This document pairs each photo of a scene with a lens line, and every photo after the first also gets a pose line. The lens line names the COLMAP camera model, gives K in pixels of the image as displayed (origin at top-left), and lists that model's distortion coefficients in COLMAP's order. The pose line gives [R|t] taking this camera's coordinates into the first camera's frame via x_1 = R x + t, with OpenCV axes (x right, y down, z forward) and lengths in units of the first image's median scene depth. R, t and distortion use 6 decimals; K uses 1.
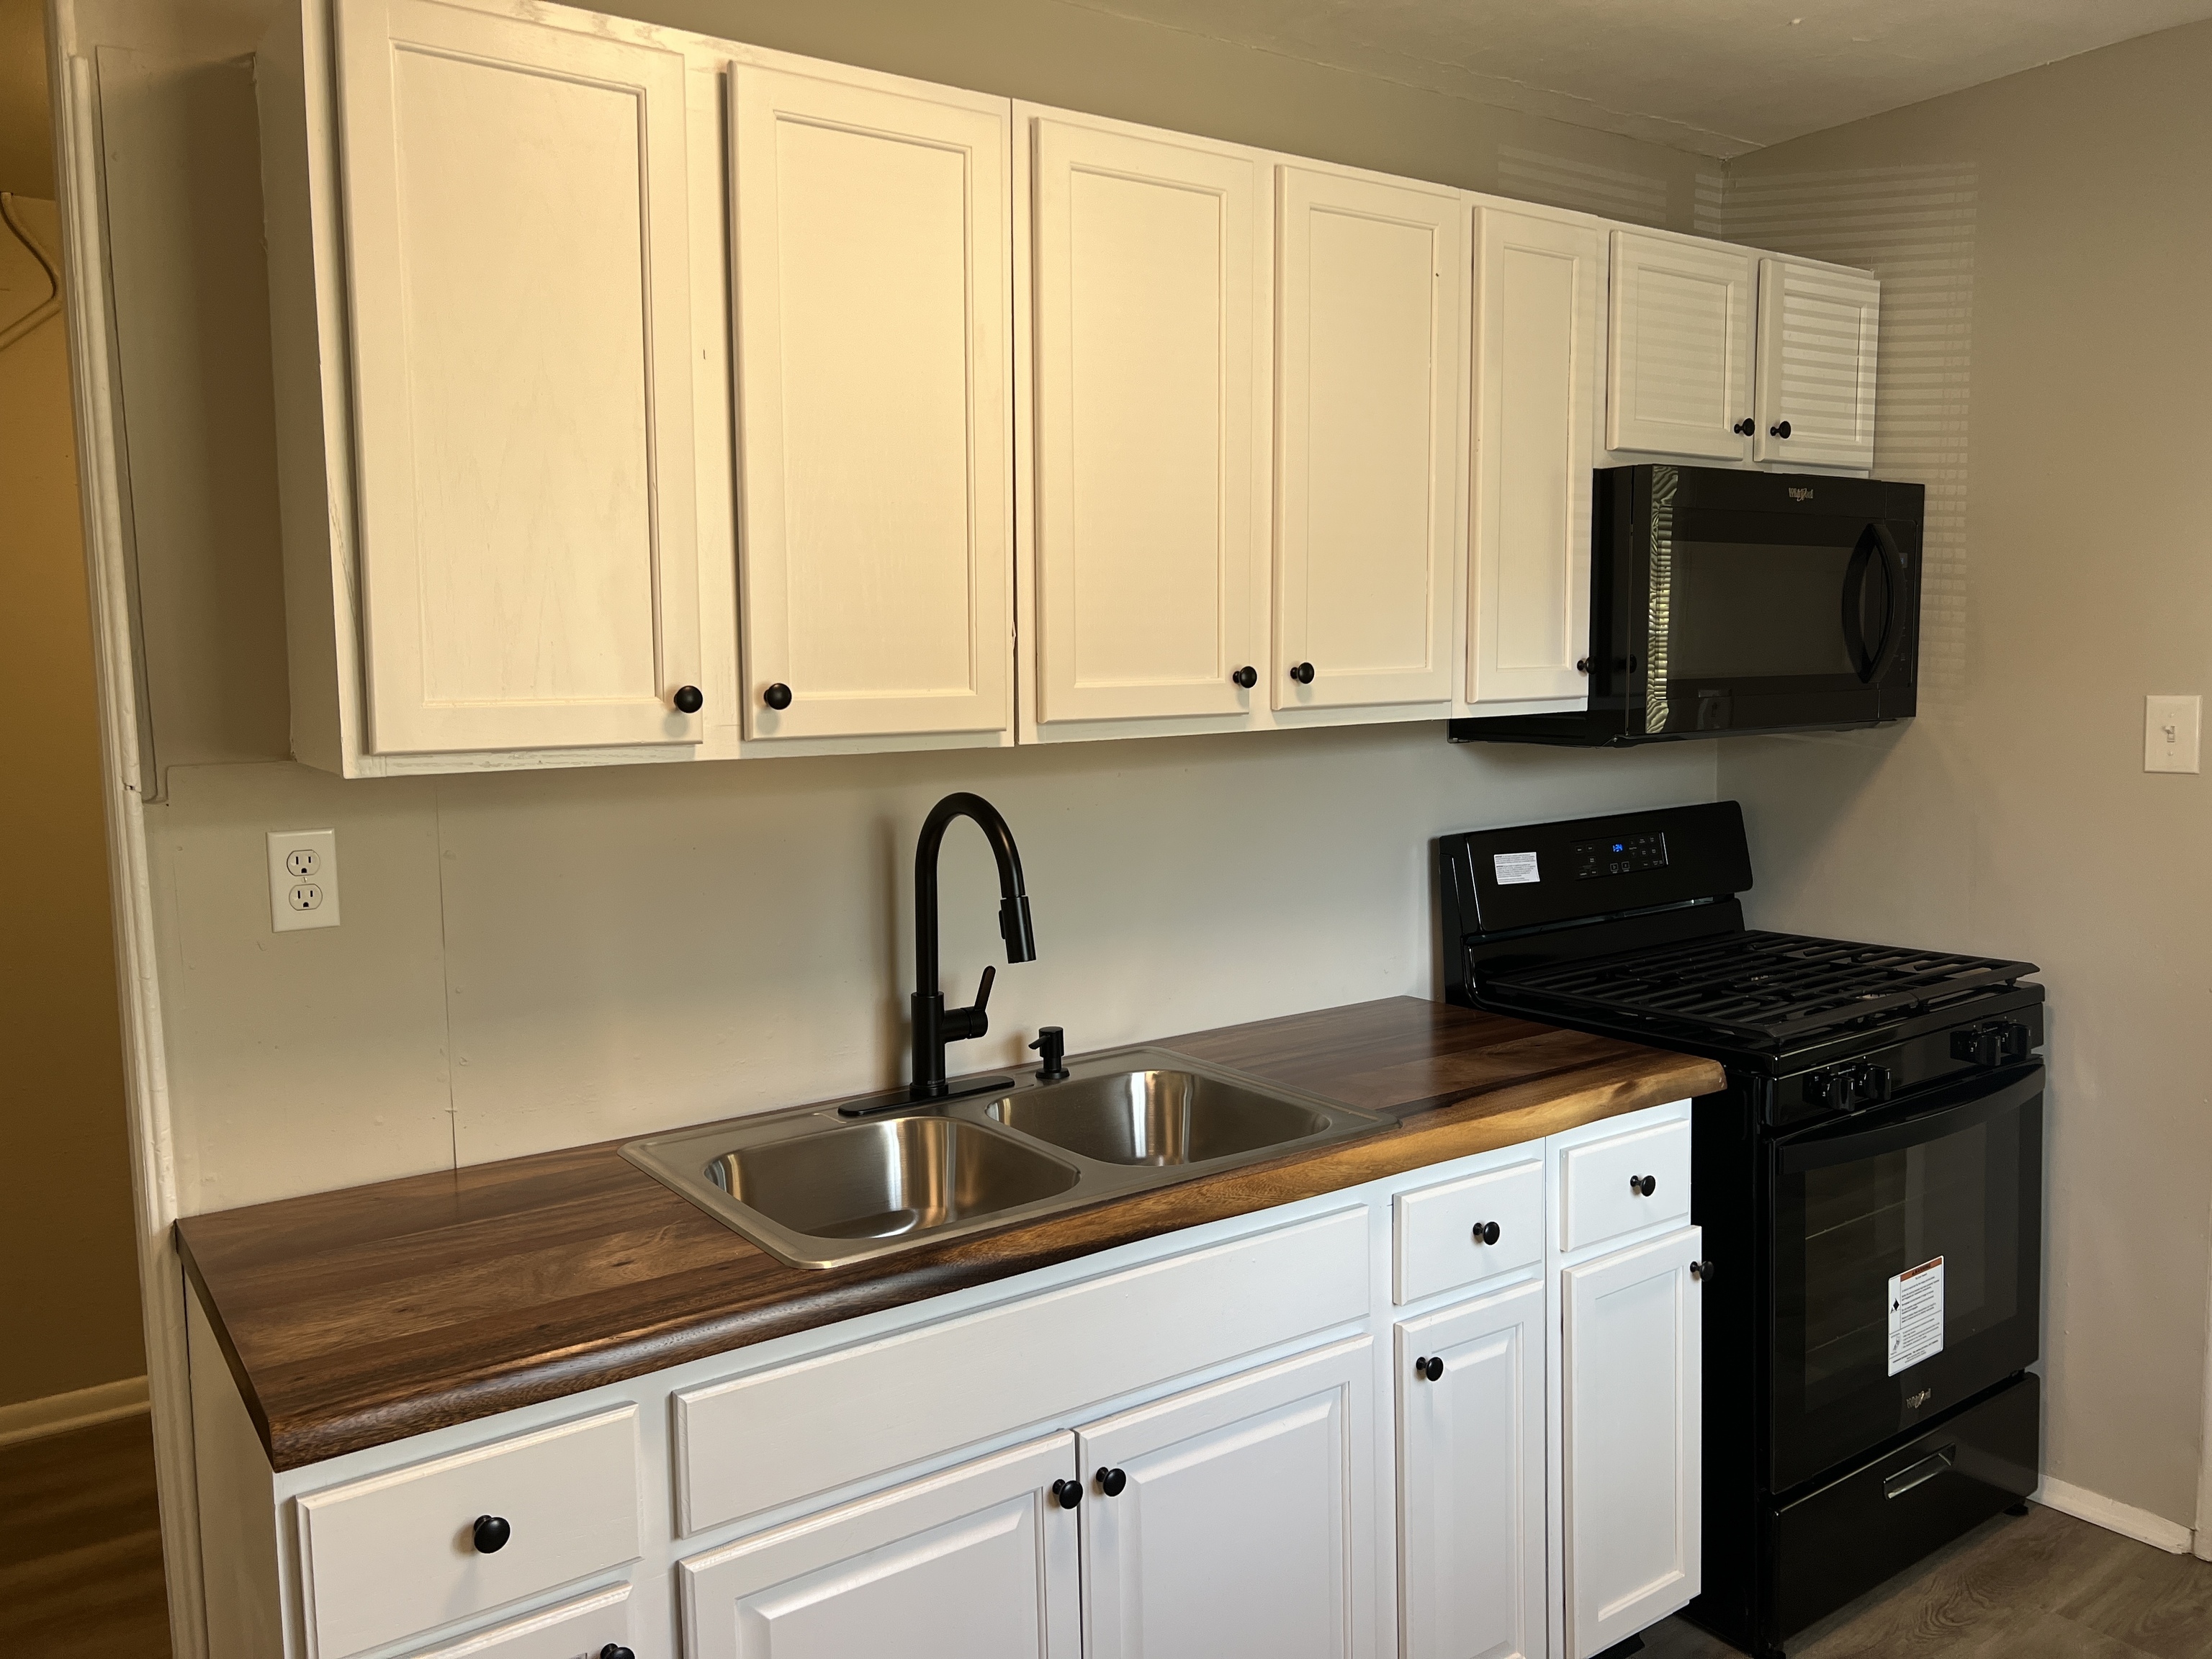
lens RADIAL K [[1663.9, 0, 1096.5], [0, 1663.9, 816.2], [0, 0, 1]] dist [0.057133, -0.064717]
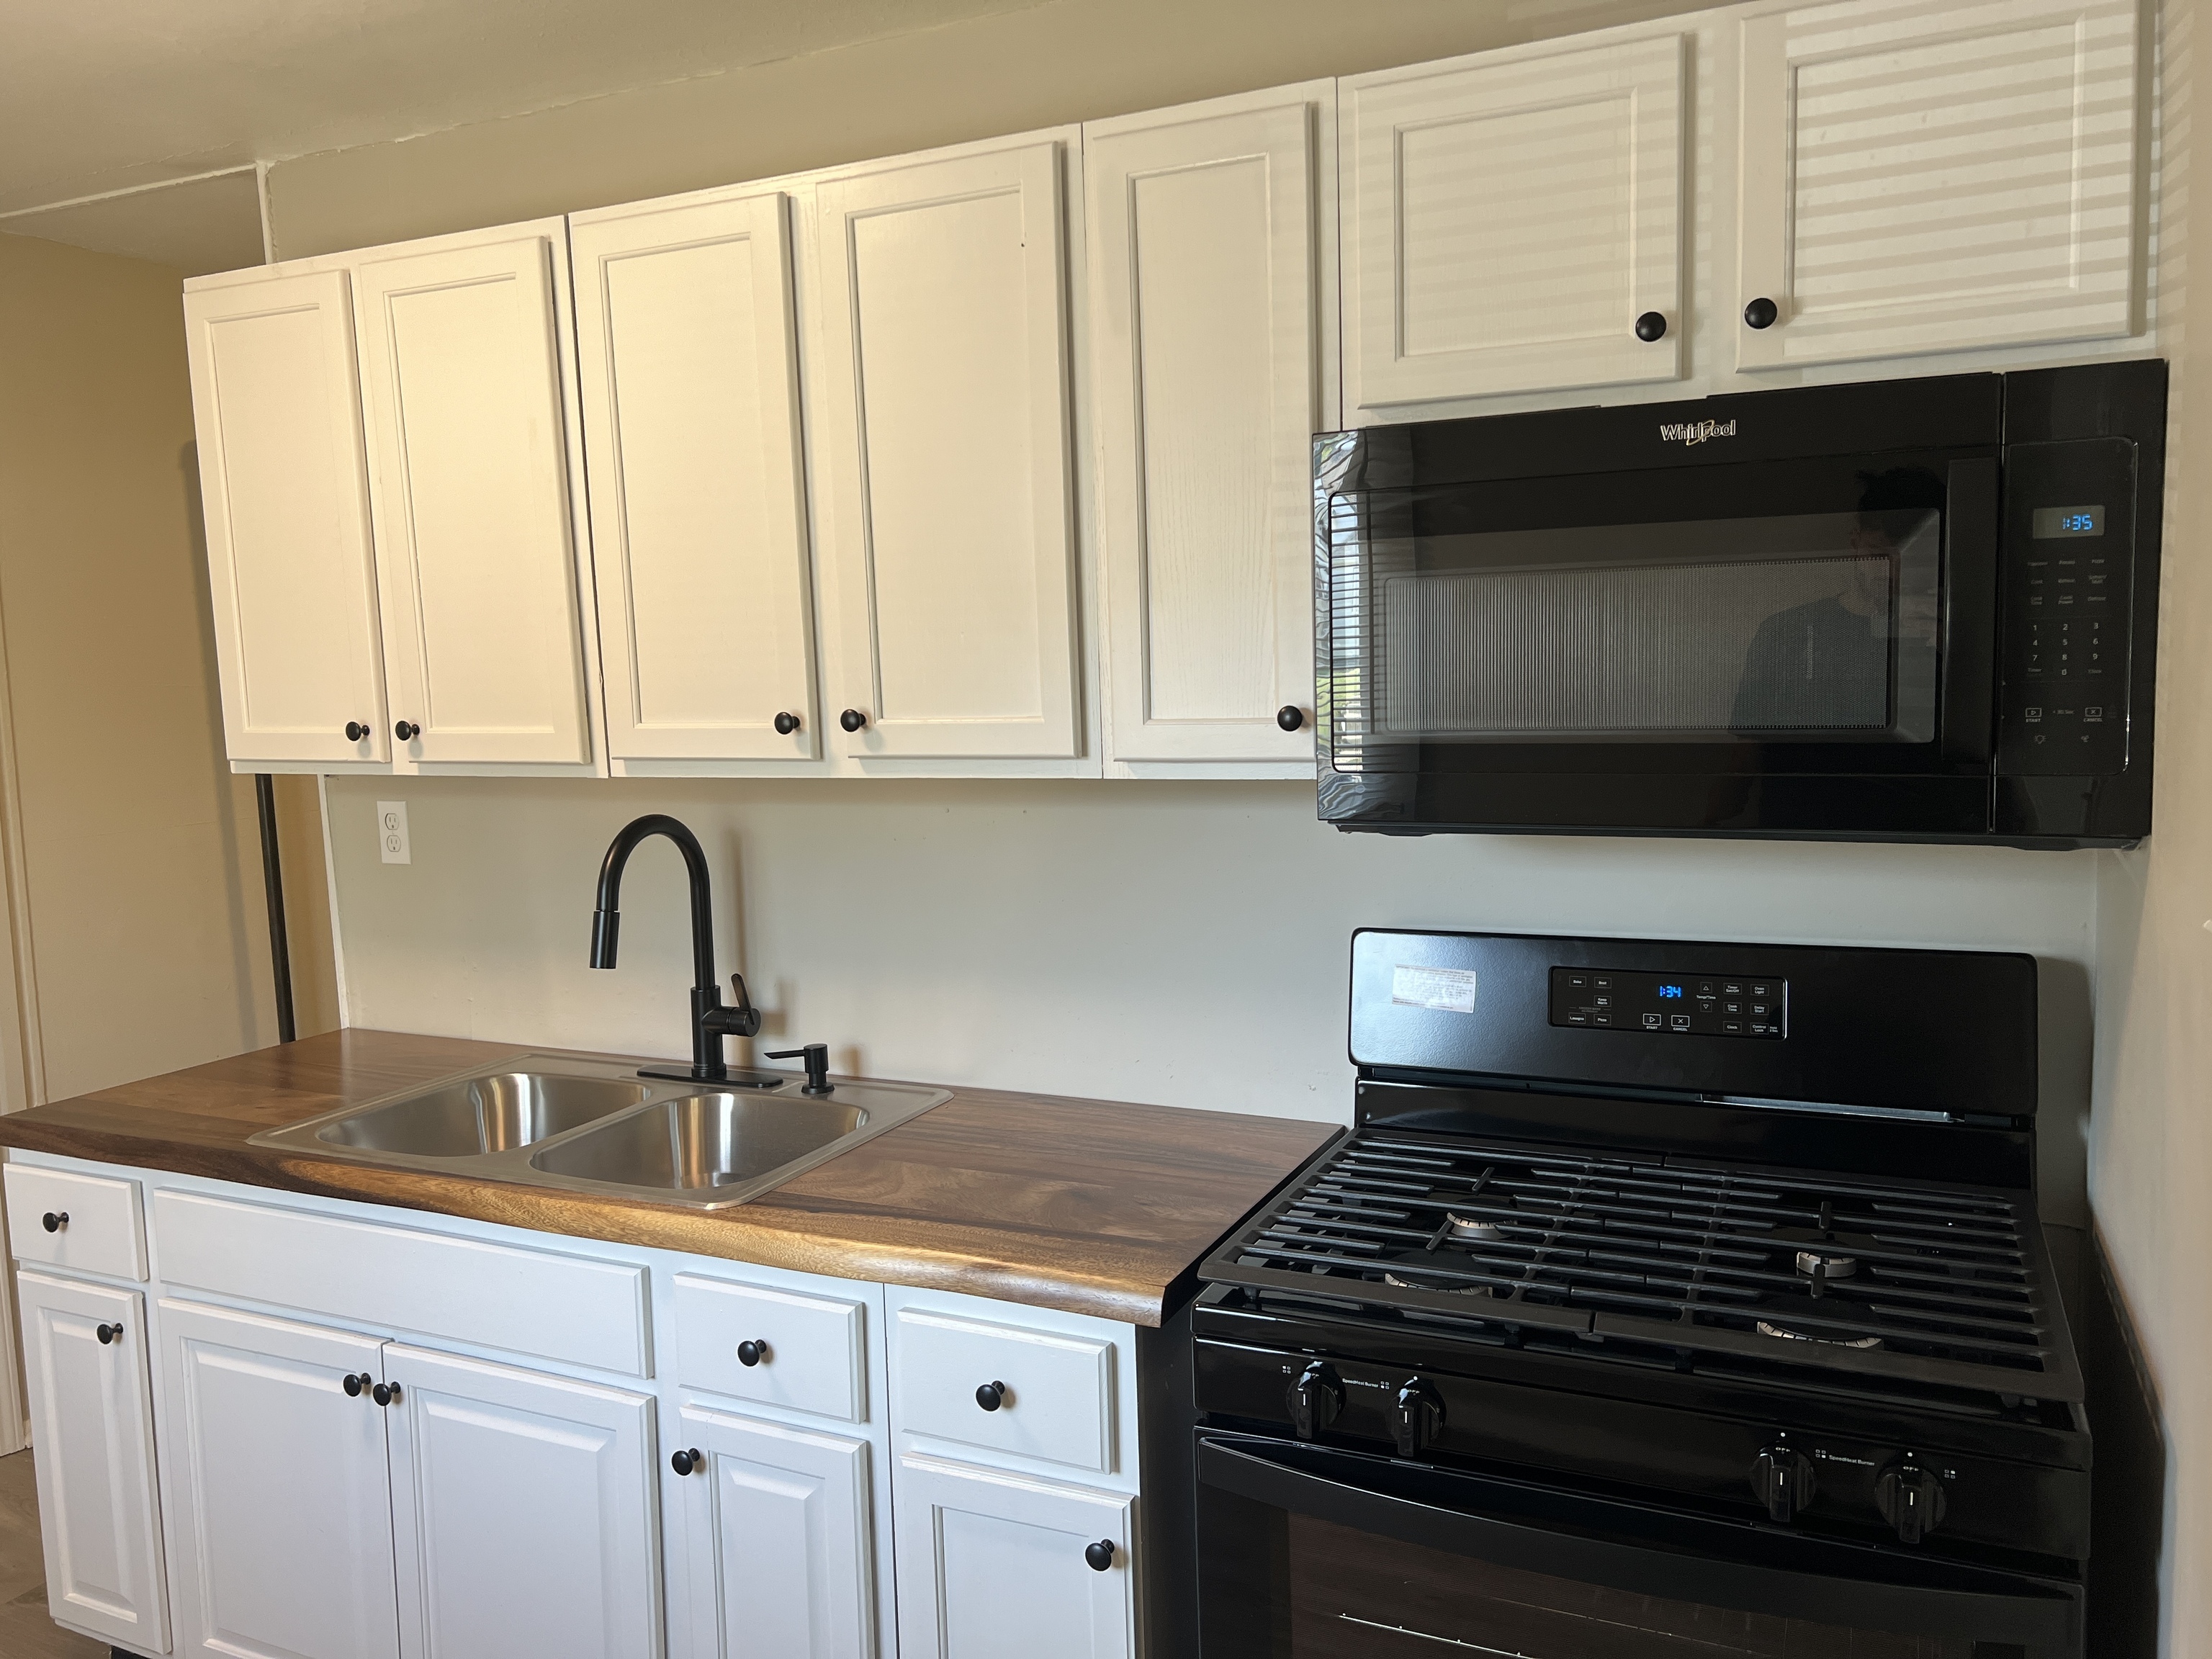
lens RADIAL K [[1660.8, 0, 1133.4], [0, 1660.8, 819.5], [0, 0, 1]] dist [0.060259, -0.075524]
pose [[0.505576, 0.093268, -0.857726, 1.076016], [-0.062973, 0.995477, 0.071128, -0.114111], [0.860481, 0.018053, 0.509162, 0.704685]]
